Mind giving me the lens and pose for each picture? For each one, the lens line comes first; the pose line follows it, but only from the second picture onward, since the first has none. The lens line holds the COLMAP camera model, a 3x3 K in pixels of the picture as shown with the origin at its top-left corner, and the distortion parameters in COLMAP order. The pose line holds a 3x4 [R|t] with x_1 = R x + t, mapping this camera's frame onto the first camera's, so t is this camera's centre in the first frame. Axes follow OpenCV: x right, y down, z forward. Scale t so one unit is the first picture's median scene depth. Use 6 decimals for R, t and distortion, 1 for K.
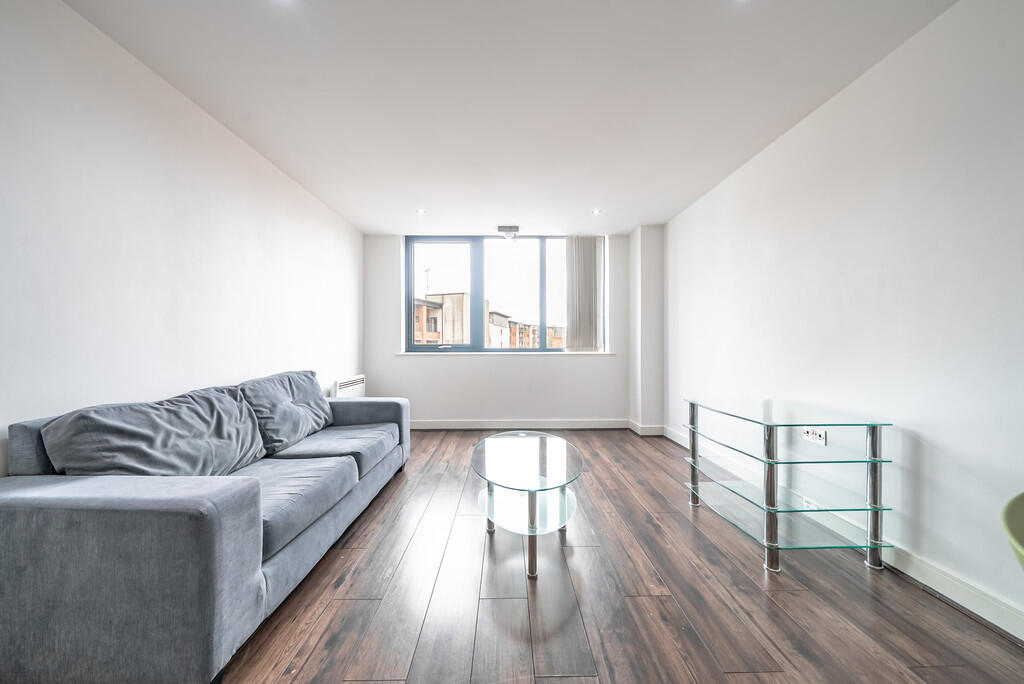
lens RADIAL K [[355.8, 0, 512.7], [0, 355.8, 344.5], [0, 0, 1]] dist [-0.007147, -0.000199]
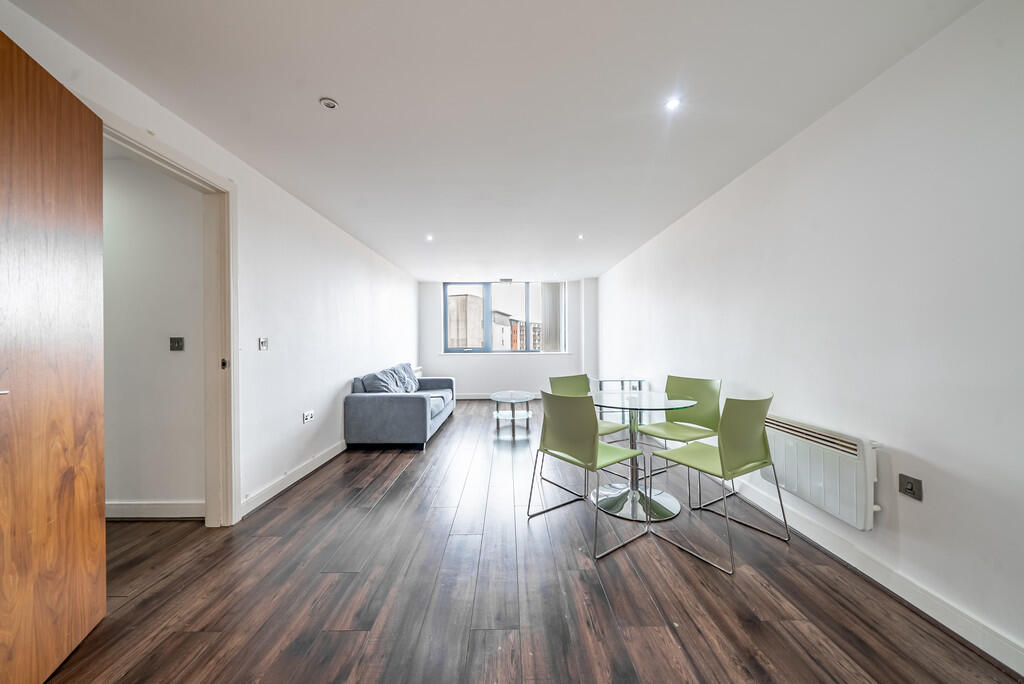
lens RADIAL K [[355.8, 0, 512.7], [0, 355.8, 344.5], [0, 0, 1]] dist [-0.007147, -0.000199]
pose [[0.999974, -0.005900, -0.004137, 0.026315], [0.005931, 0.999954, 0.007557, -0.032866], [0.004093, -0.007581, 0.999963, -0.748742]]
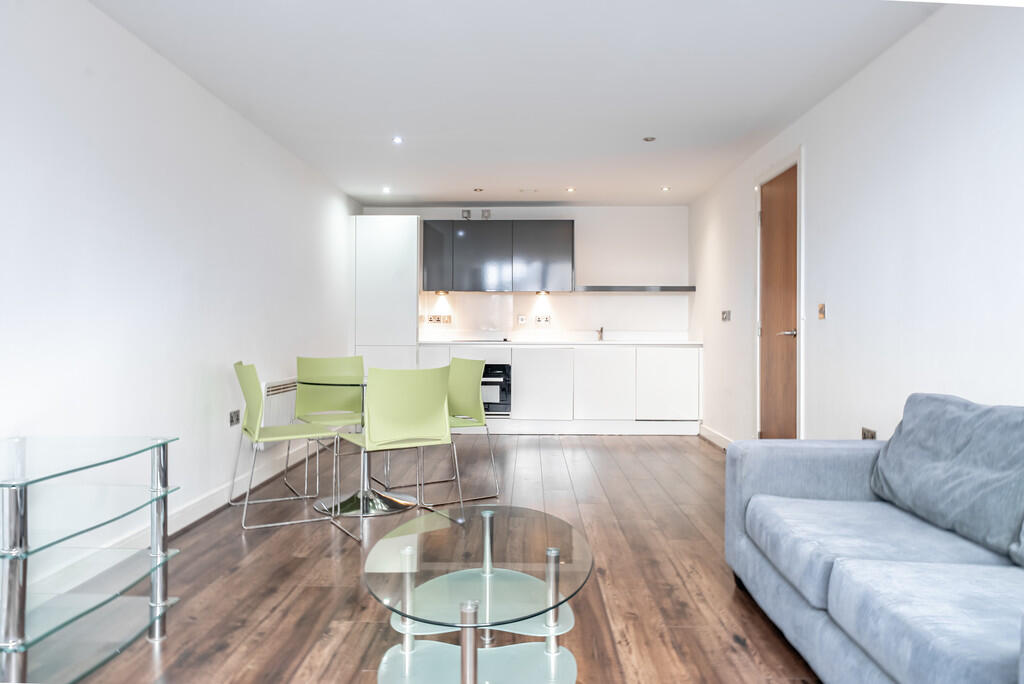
lens RADIAL K [[696.7, 0, 496.7], [0, 696.7, 332.6], [0, 0, 1]] dist [-0.006204, 0.001306]
pose [[-0.997805, -0.000582, 0.066220, -0.016868], [-0.000919, 0.999987, -0.005060, 0.002819], [-0.066216, -0.005110, -0.997792, 0.684648]]
